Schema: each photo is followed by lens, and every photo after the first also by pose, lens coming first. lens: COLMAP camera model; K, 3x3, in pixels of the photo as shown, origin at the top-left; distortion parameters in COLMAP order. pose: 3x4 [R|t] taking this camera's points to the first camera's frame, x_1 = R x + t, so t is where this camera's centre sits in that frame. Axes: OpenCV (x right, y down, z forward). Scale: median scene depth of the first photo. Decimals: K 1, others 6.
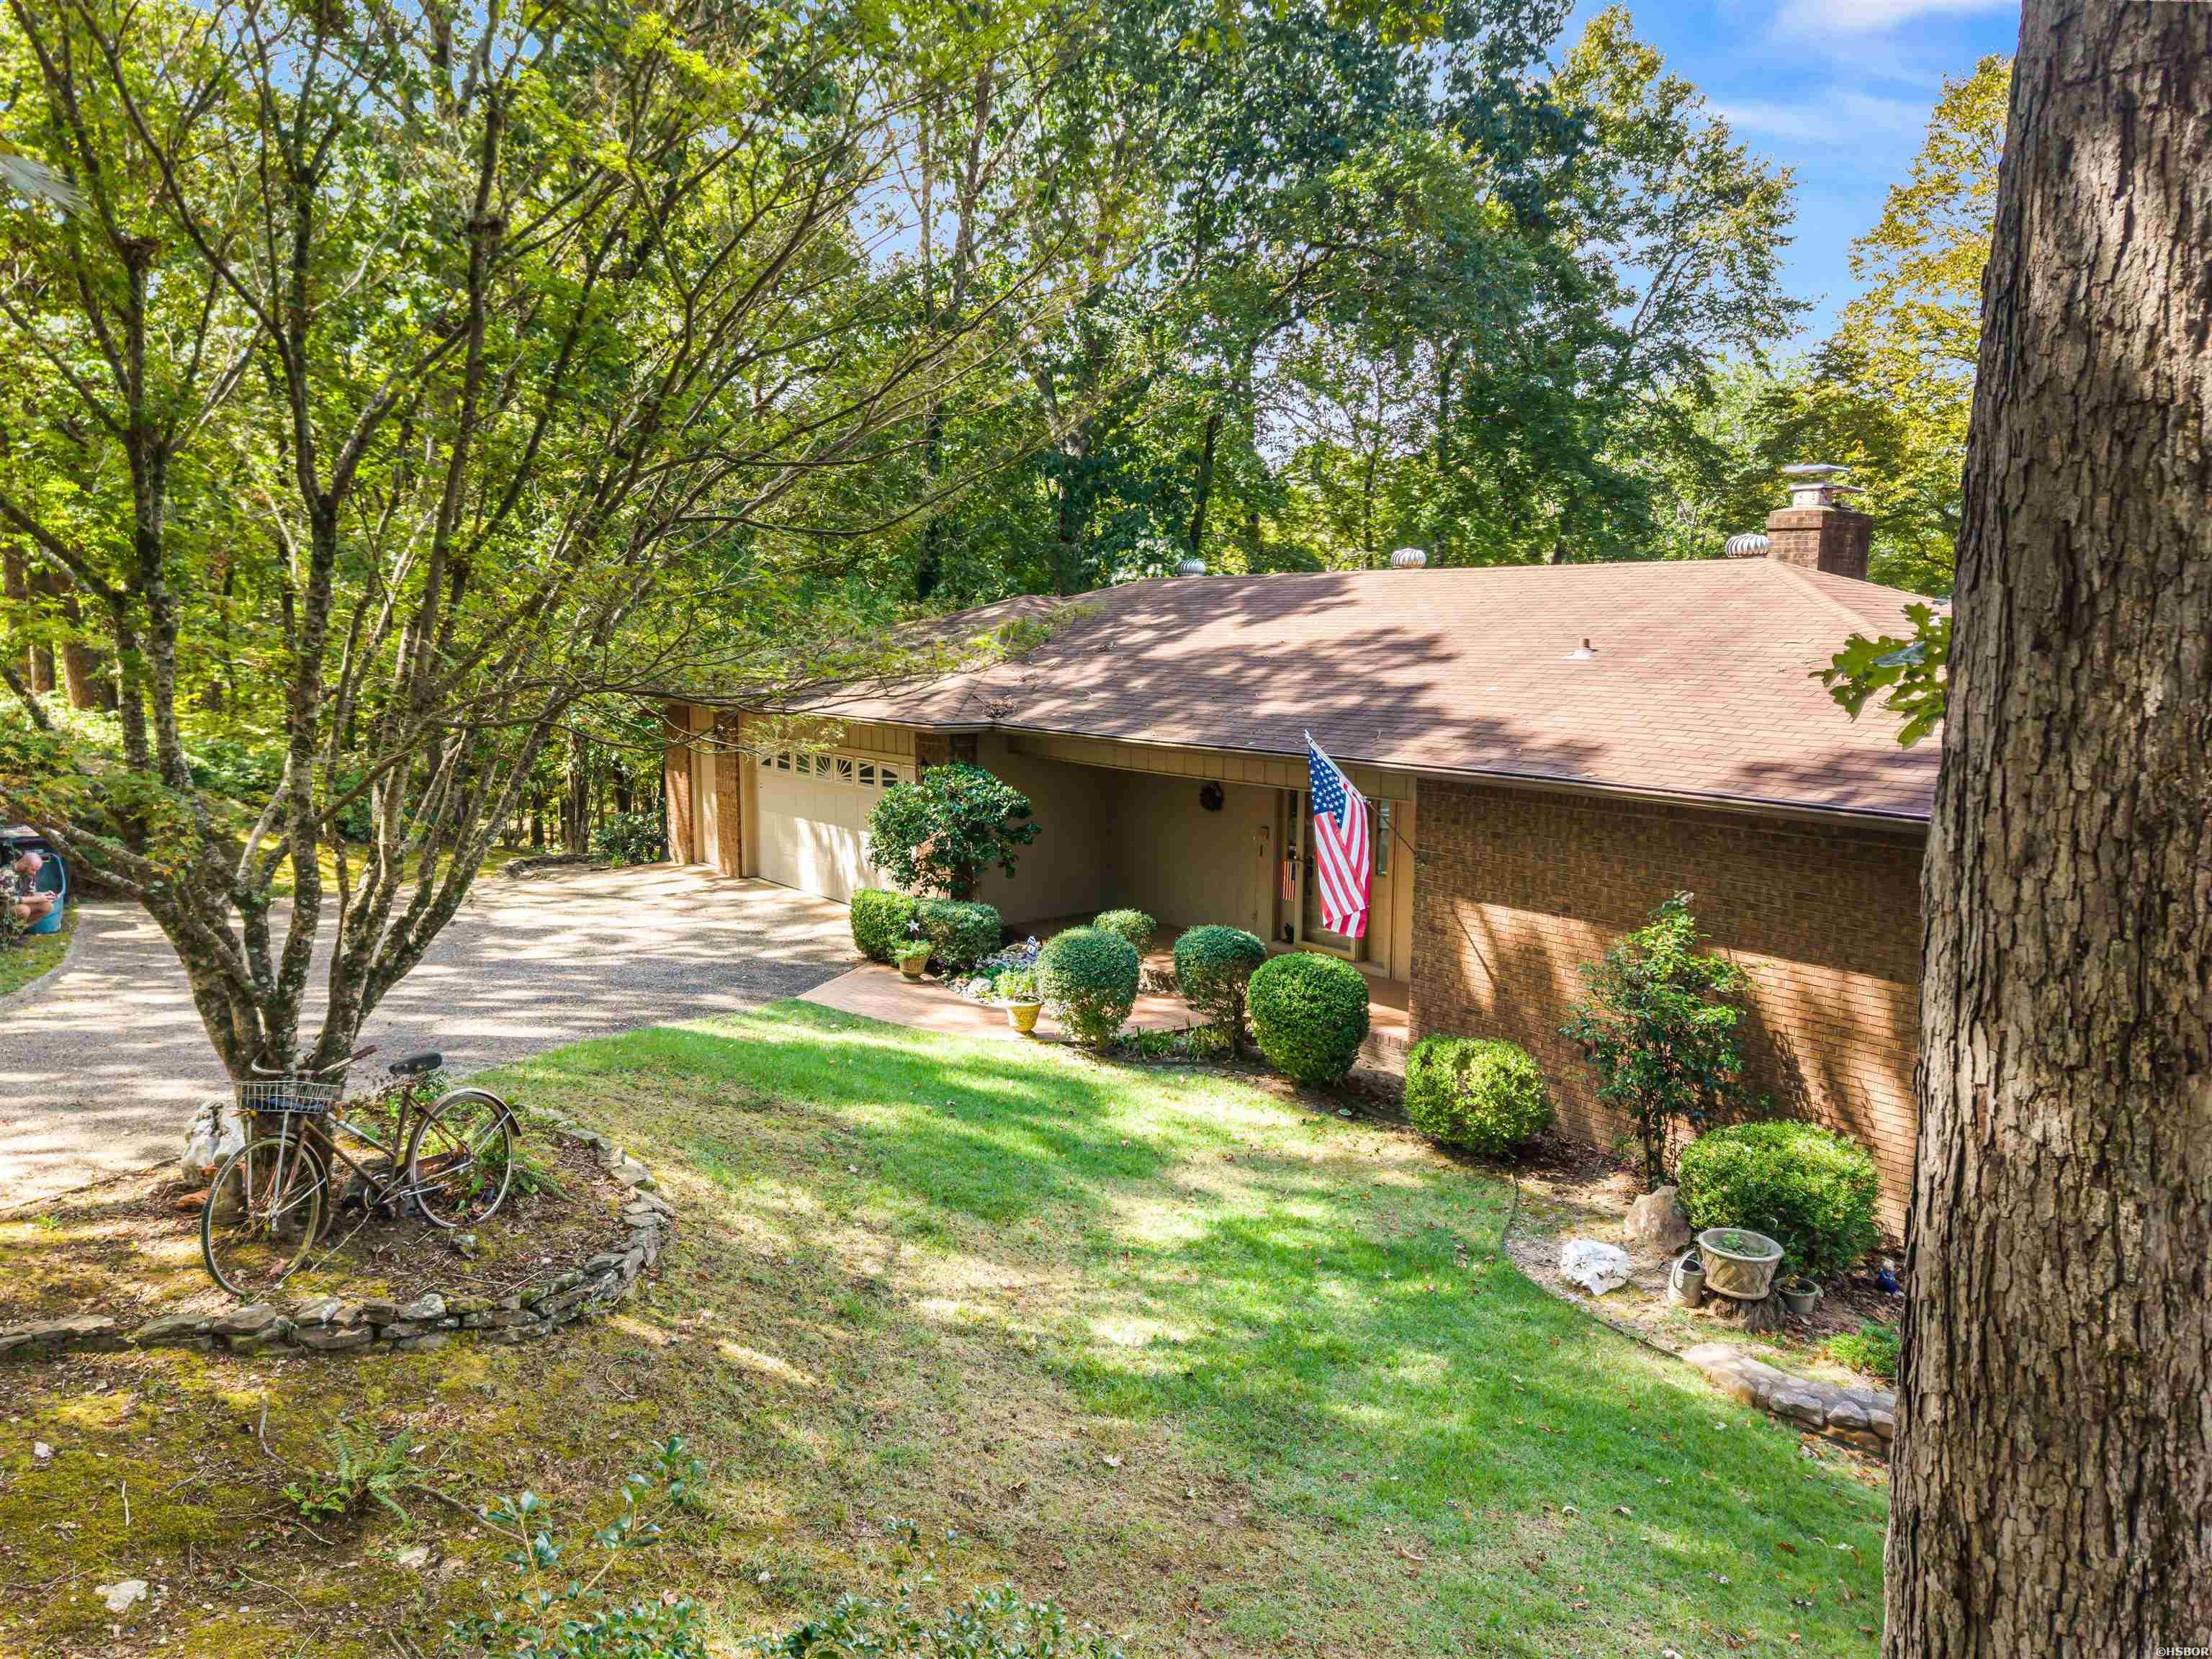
lens RADIAL K [[1495.0, 0, 1109.9], [0, 1495.0, 816.9], [0, 0, 1]] dist [-0.006143, -0.004096]
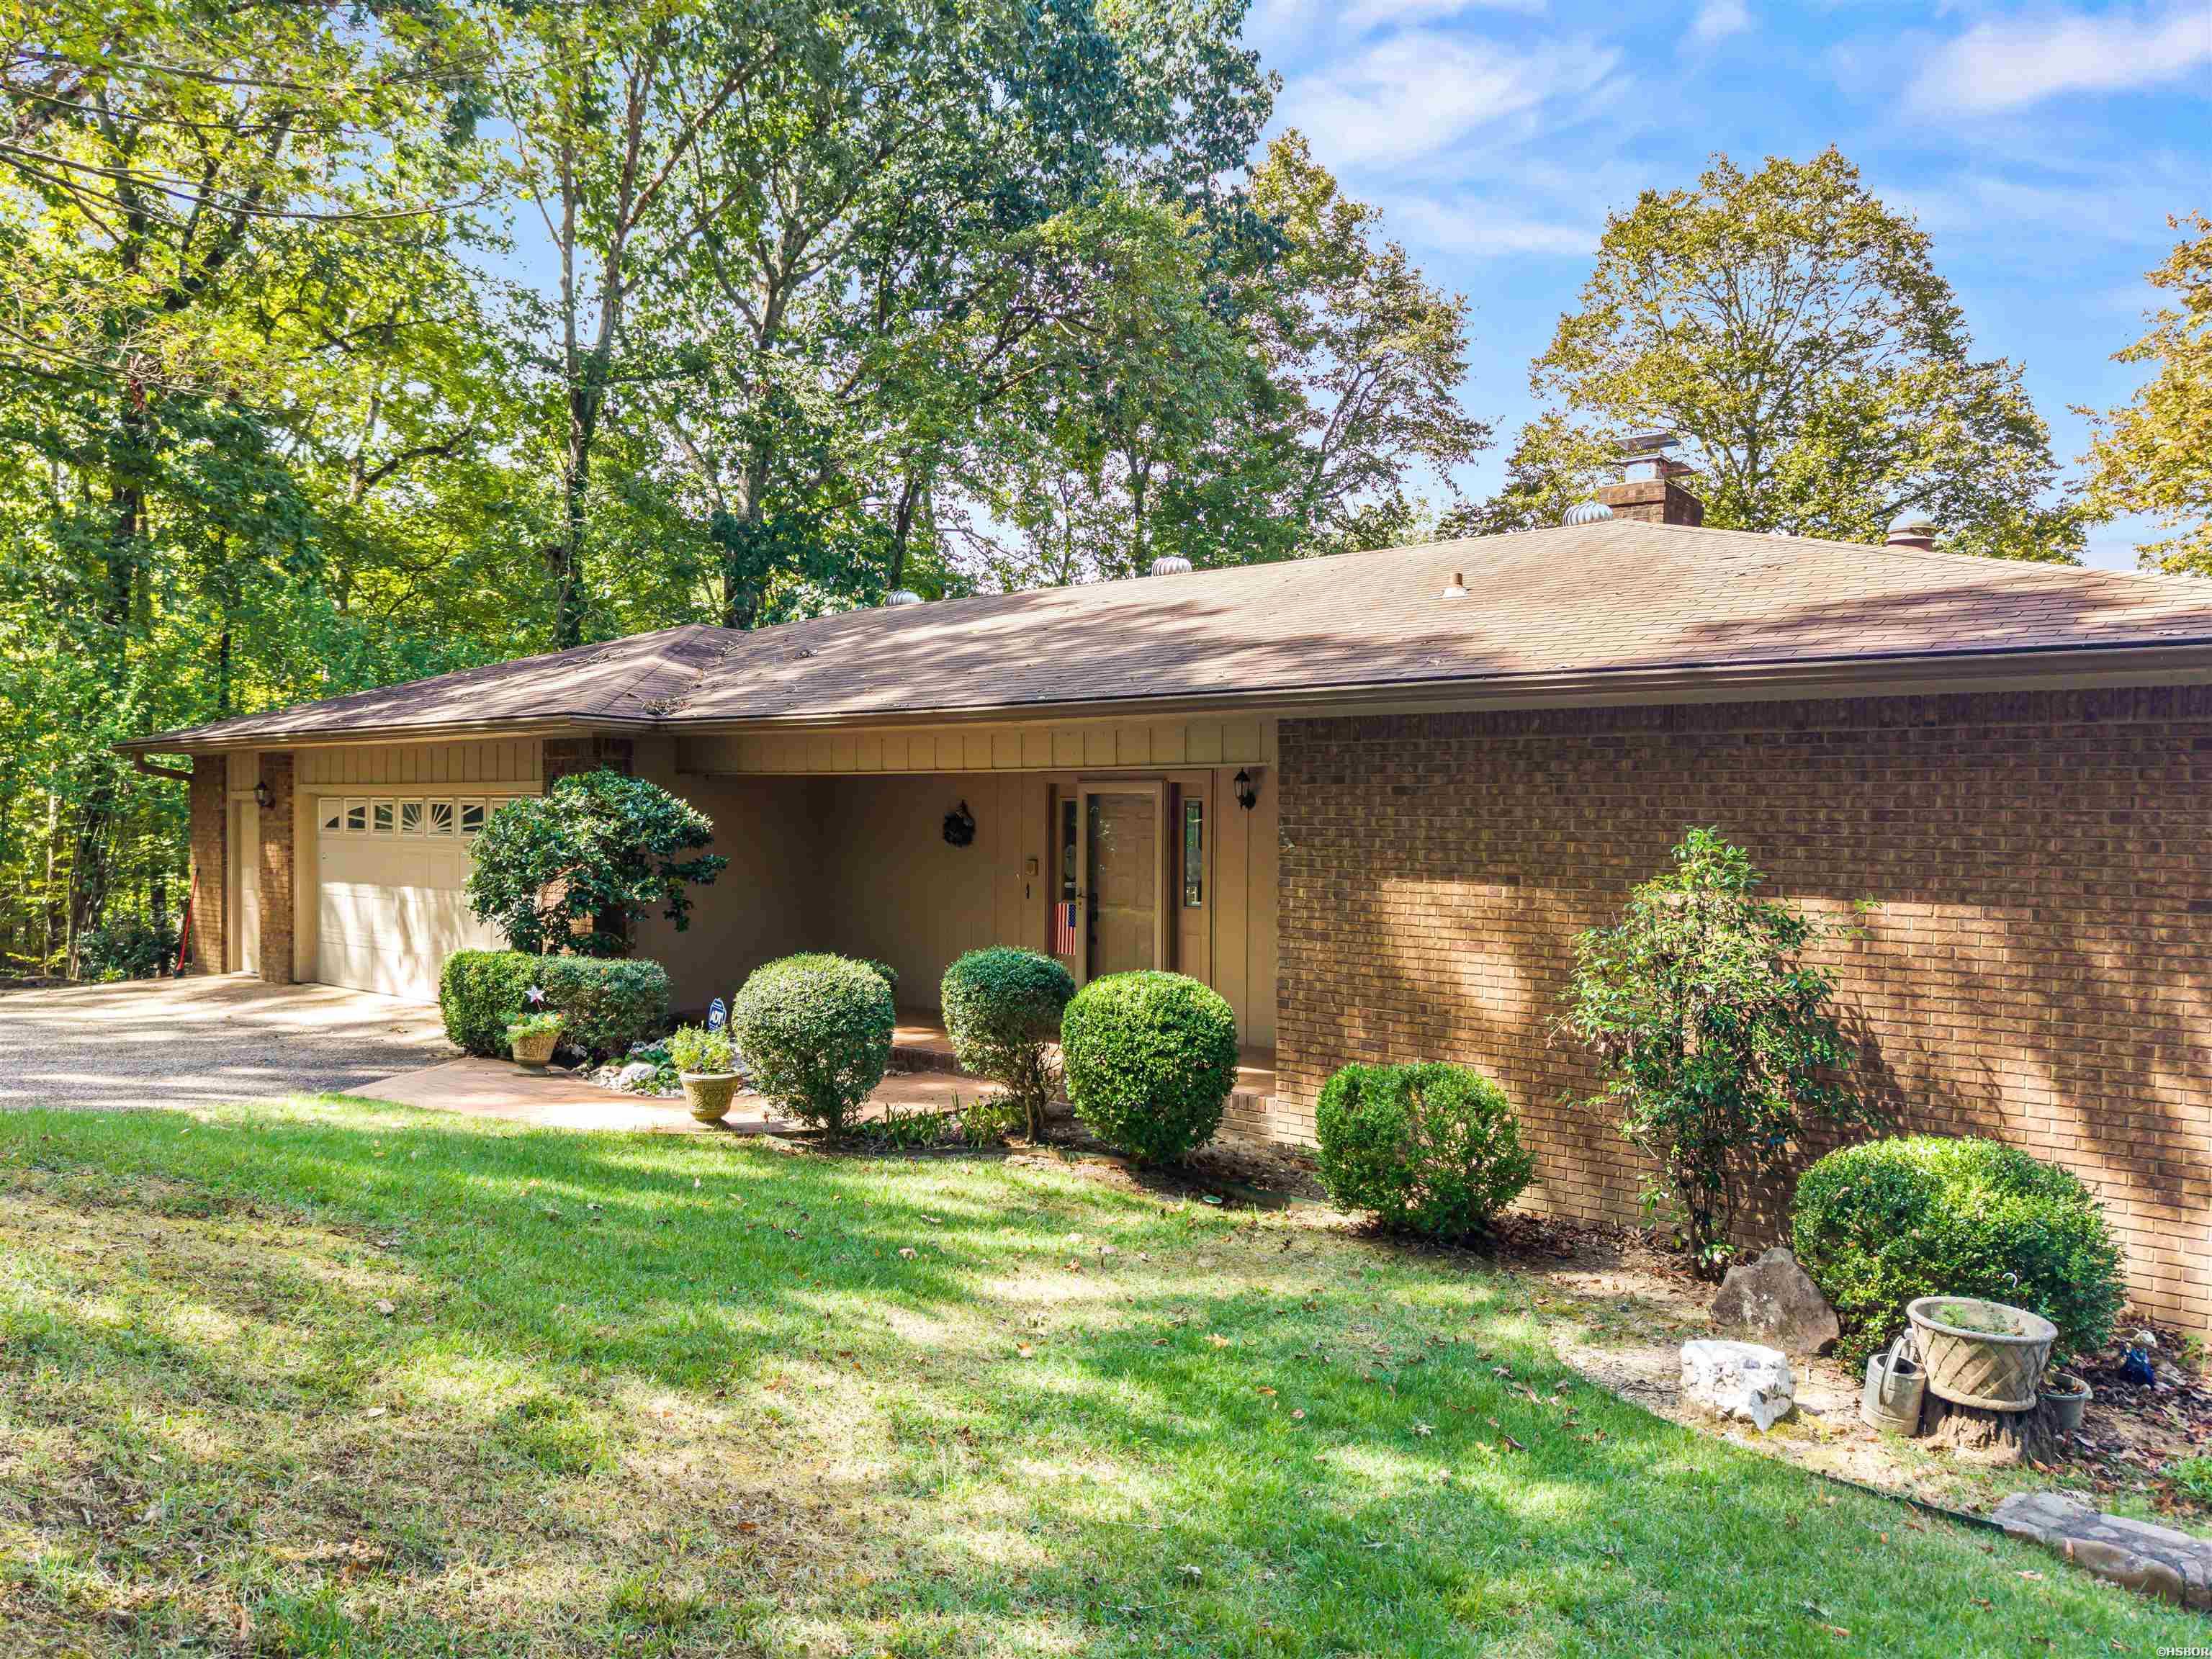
lens RADIAL K [[1495.0, 0, 1112.8], [0, 1495.0, 849.3], [0, 0, 1]] dist [-0.006143, -0.004096]
pose [[0.974559, -0.013385, 0.223732, -0.021935], [0.036365, 0.994432, -0.098910, 0.068837], [-0.221163, 0.104530, 0.969619, 0.225913]]
